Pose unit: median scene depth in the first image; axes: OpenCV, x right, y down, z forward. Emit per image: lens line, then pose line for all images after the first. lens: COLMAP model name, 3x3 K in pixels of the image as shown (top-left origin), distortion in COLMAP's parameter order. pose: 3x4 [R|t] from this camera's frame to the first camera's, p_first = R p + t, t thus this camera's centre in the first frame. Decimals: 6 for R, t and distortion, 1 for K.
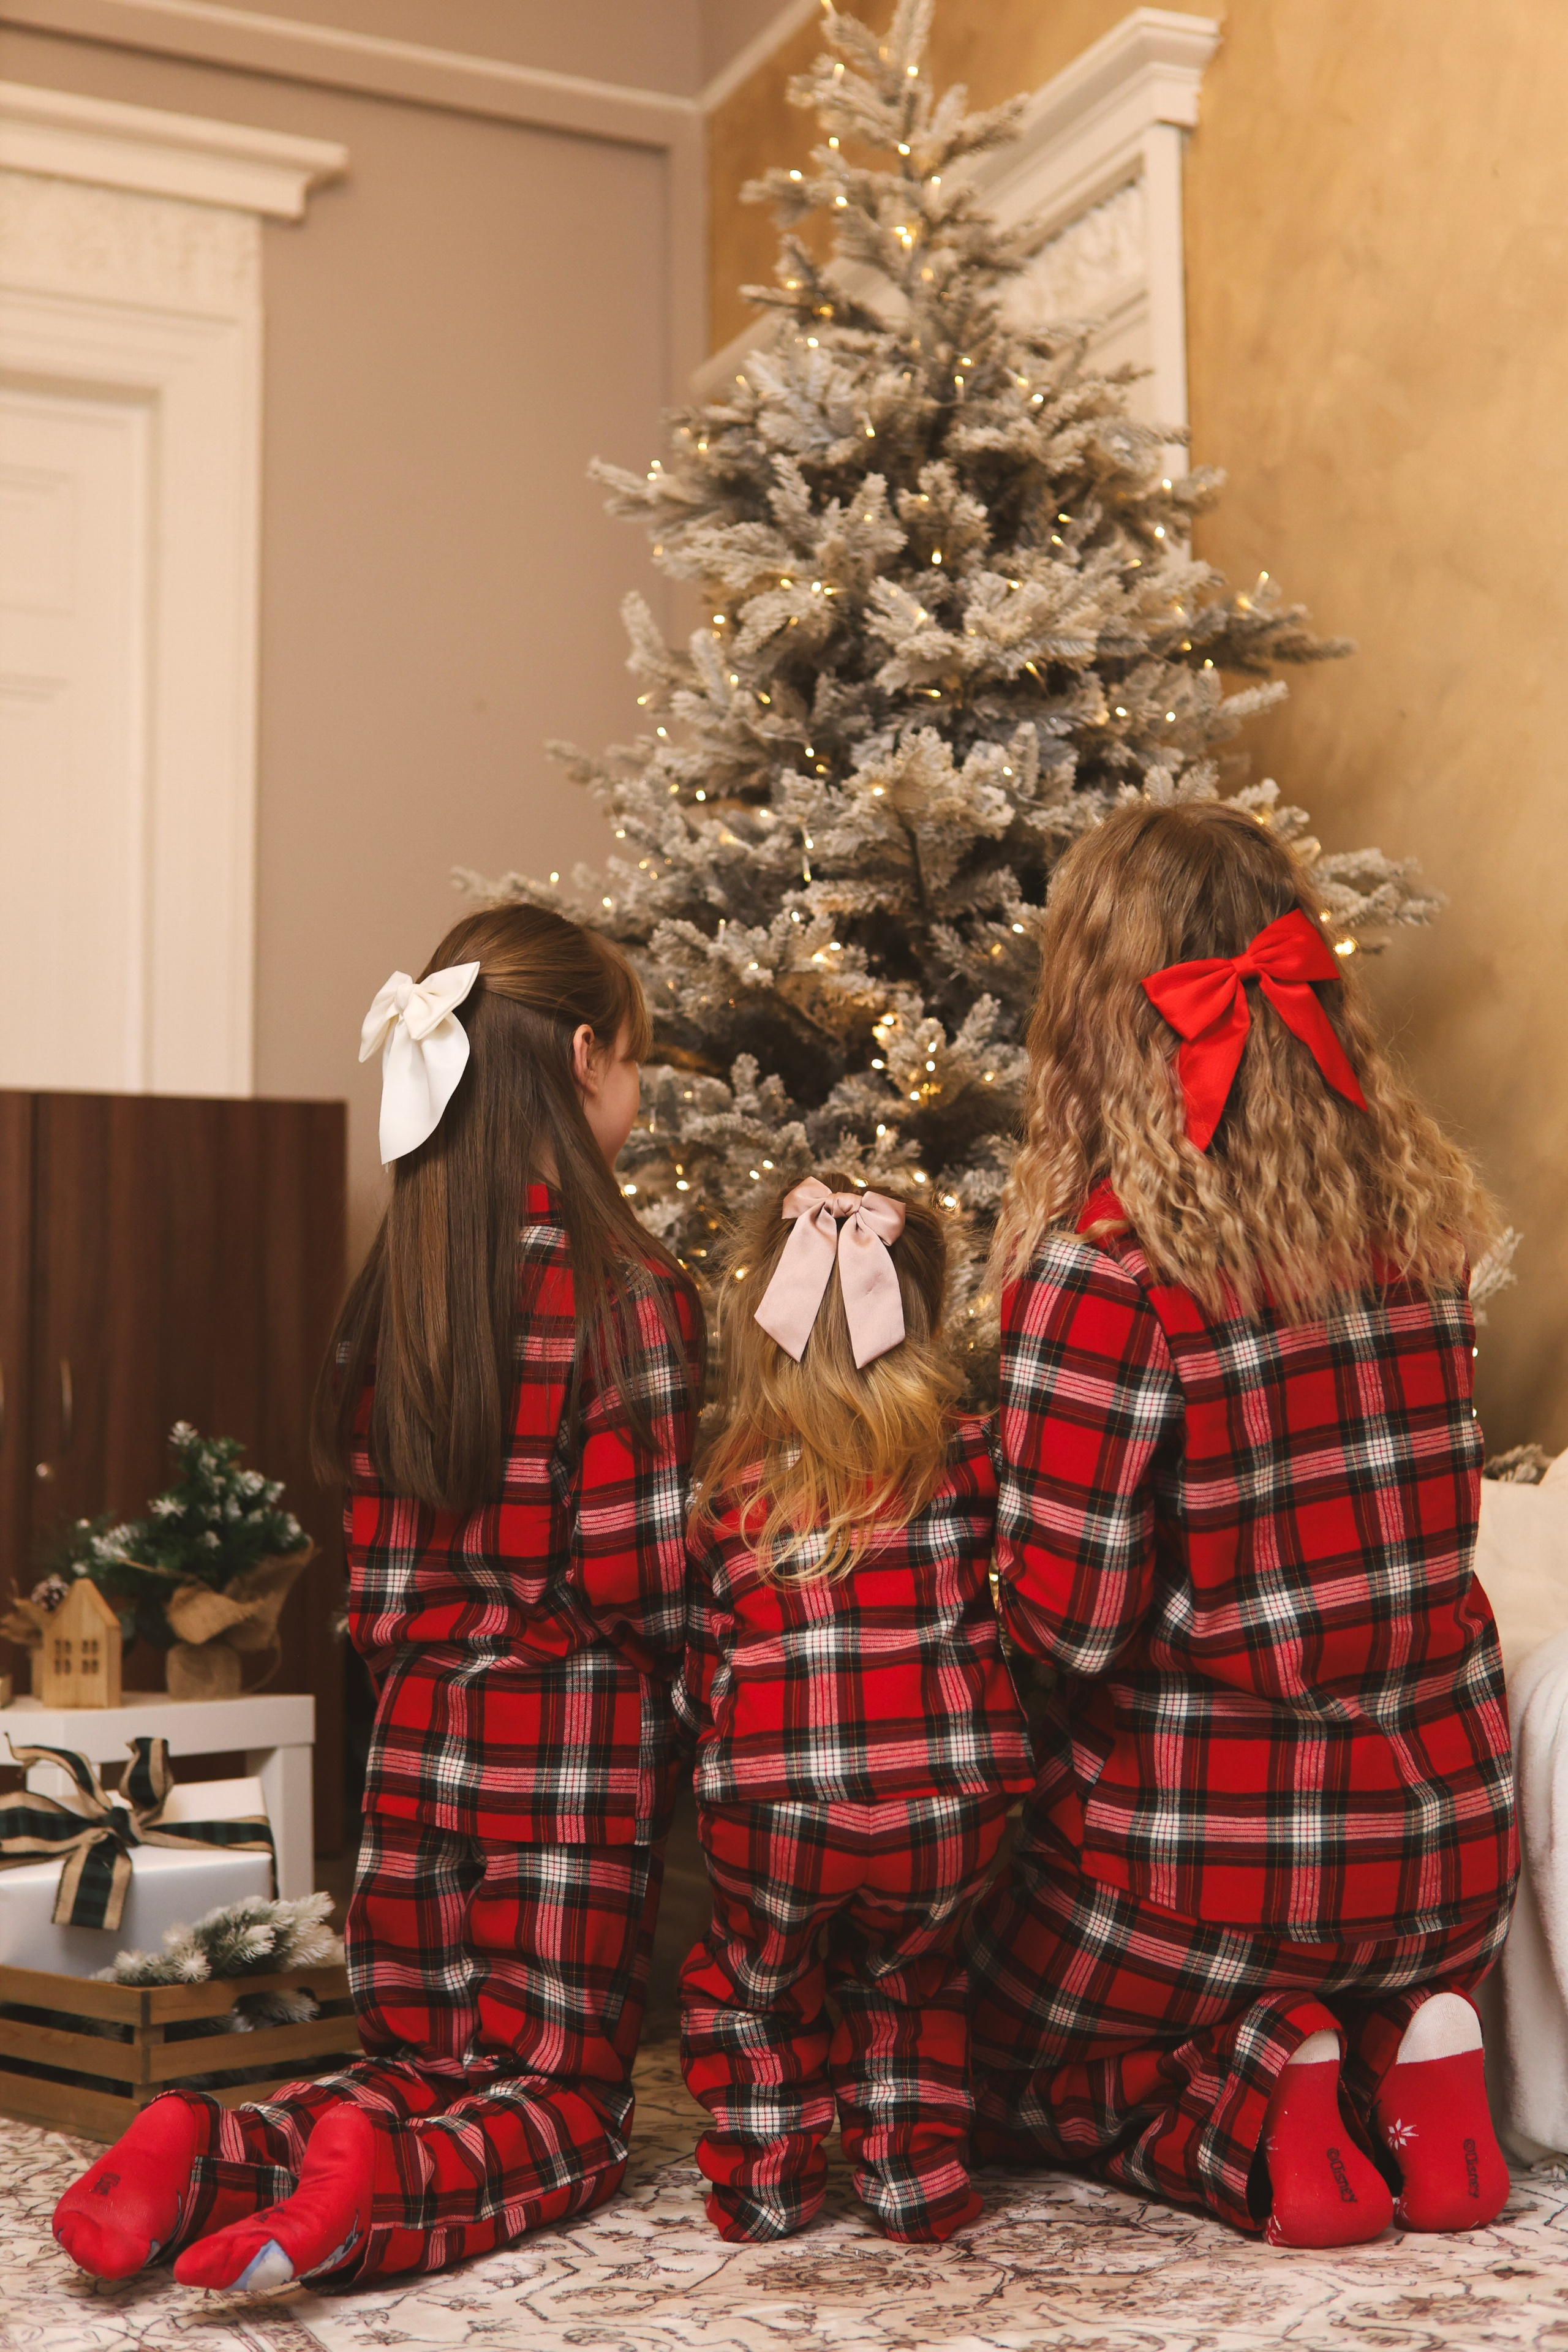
lens RADIAL K [[3156.7, 0, 784.0], [0, 3156.7, 1176.0], [0, 0, 1]] dist [-0.000804, 0.065231]
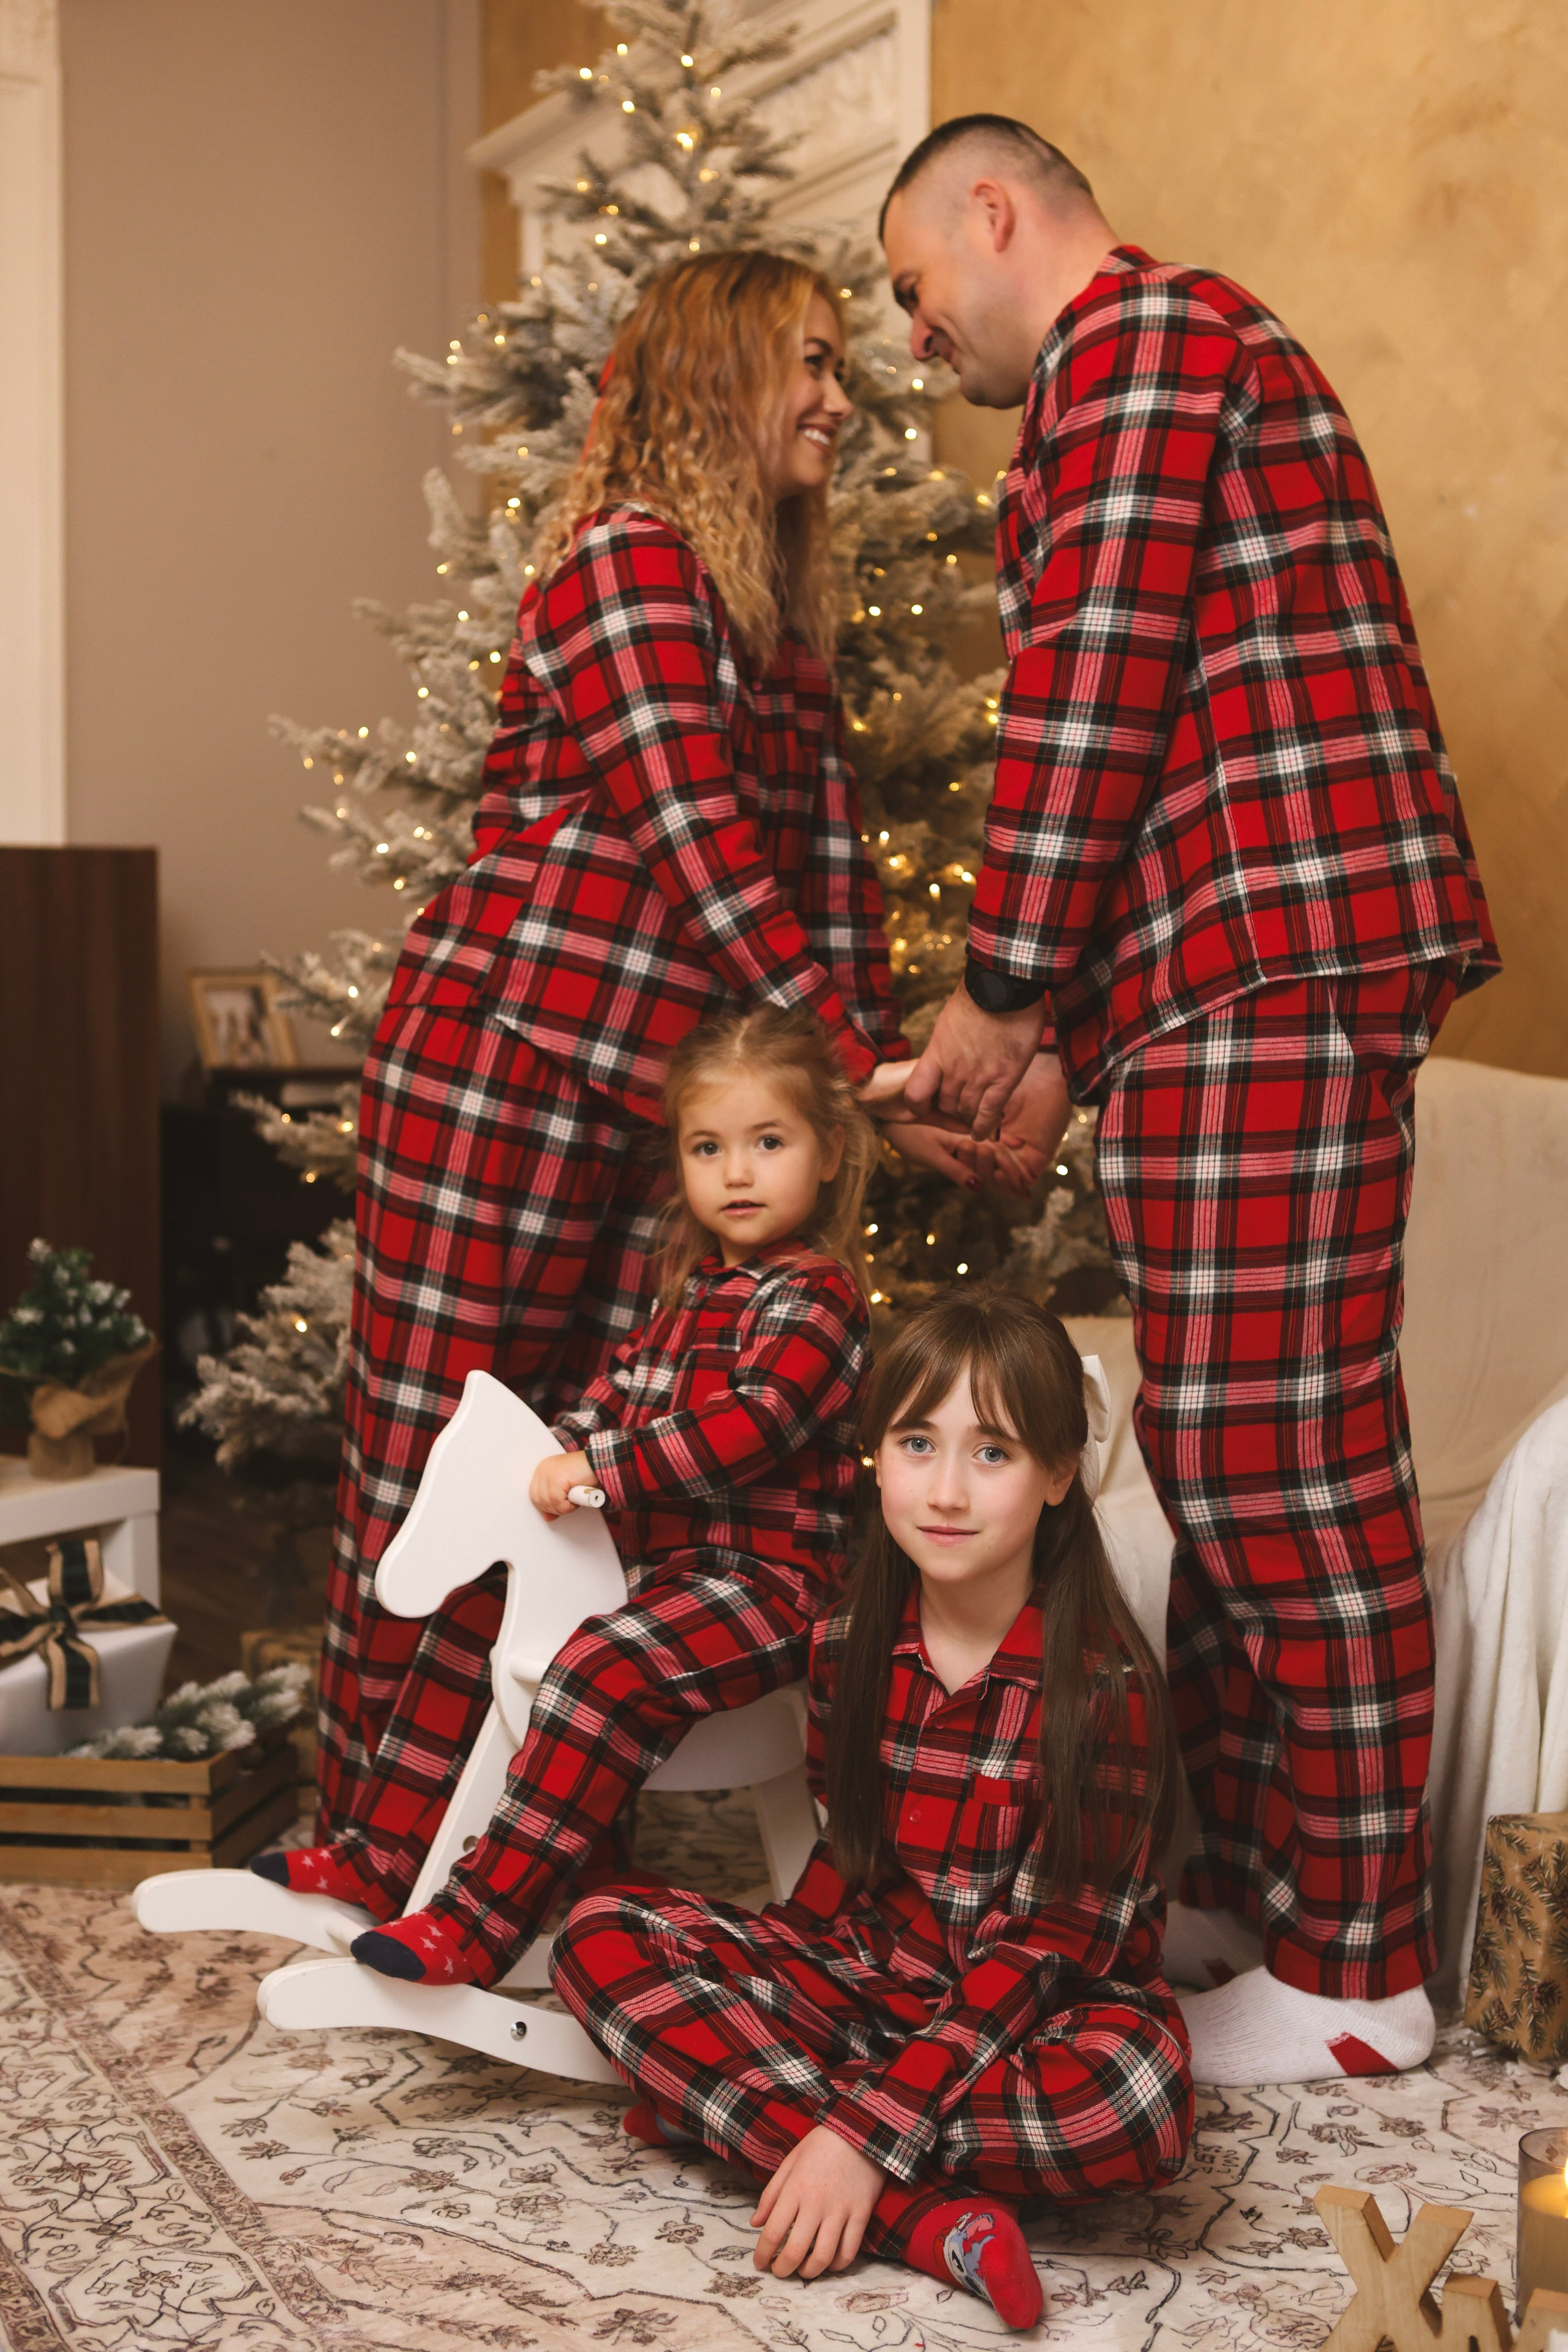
lens RADIAL K [[2825.6, 0, 784.0], [0, 2825.6, 1176.0], [0, 0, 1]] dist [-0.010863, 0.019957]
pose [[0.995487, 0.006717, 0.094659, -0.019197], [-0.021232, 0.987969, 0.153188, -0.101189], [-0.092491, -0.154507, 0.983653, -0.018351]]
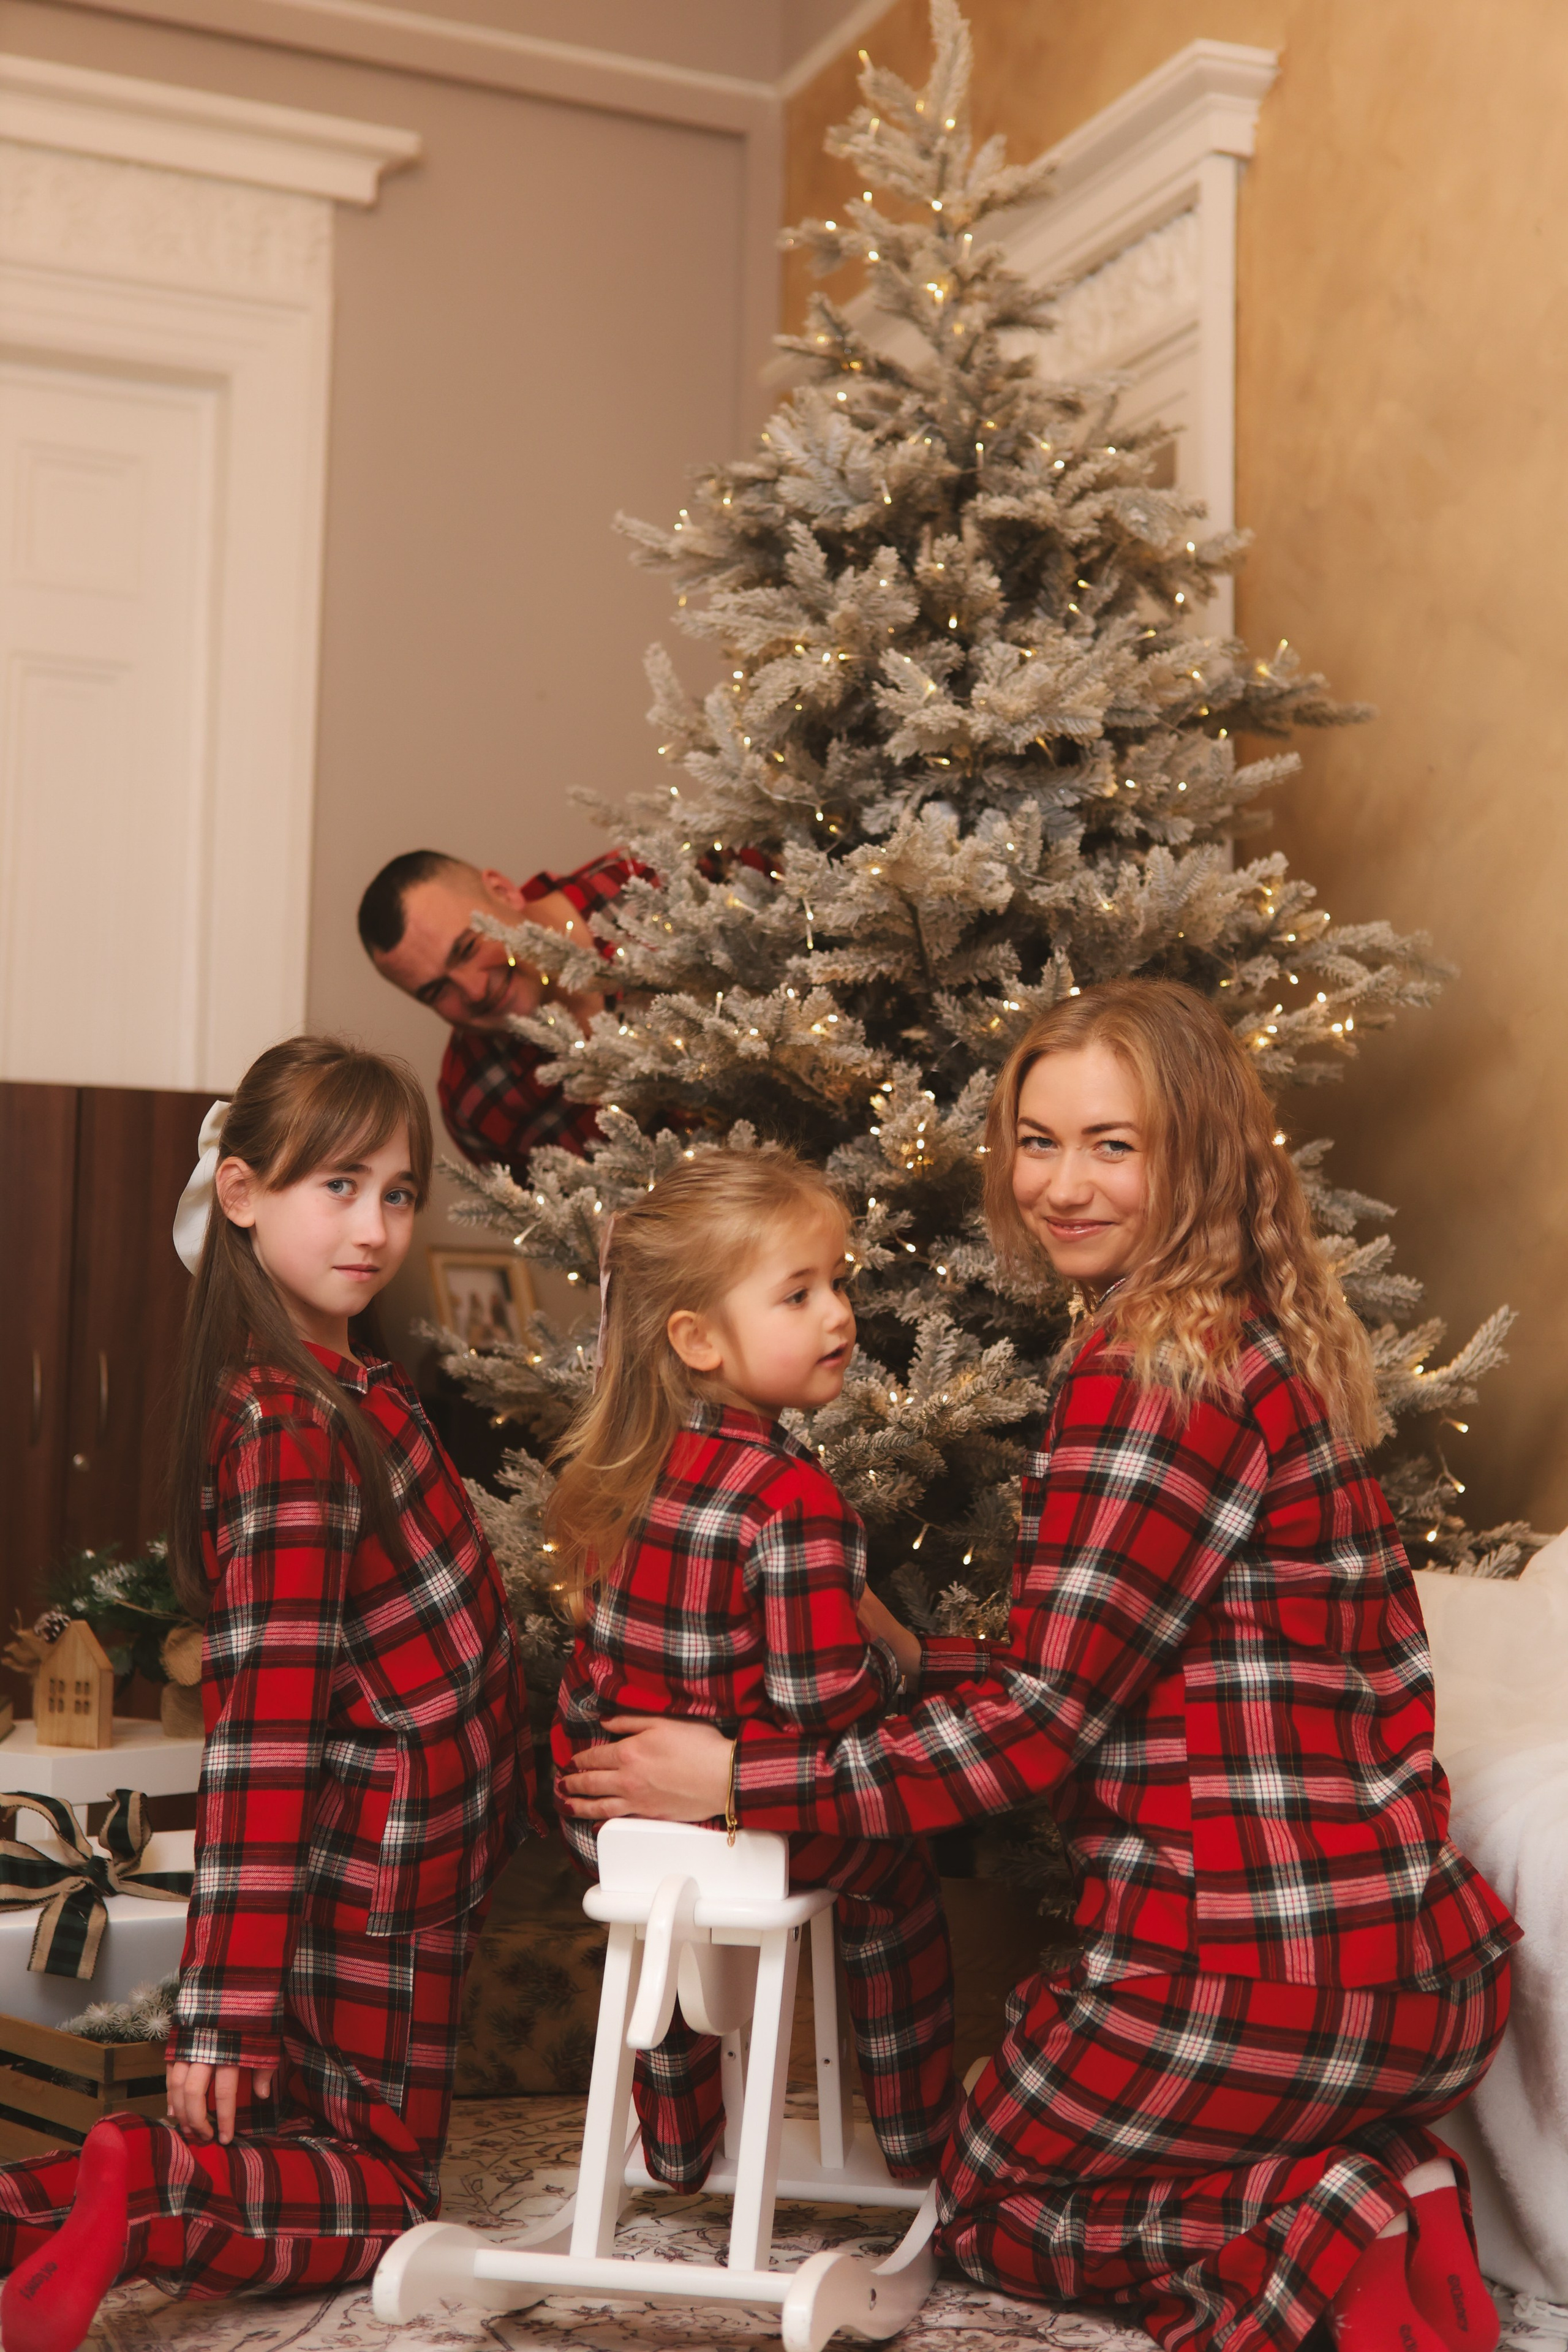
lens RADIAL K [[3171.8, 0, 784.0], [0, 3171.8, 1176.0], [0, 0, 1]] dist [0.005149, 0.034367]
pose [[0.999032, 0.028729, -0.033306, 0.033819], [-0.027823, 0.999239, 0.027352, -0.046776], [0.034067, -0.026399, 0.999071, -0.015250]]
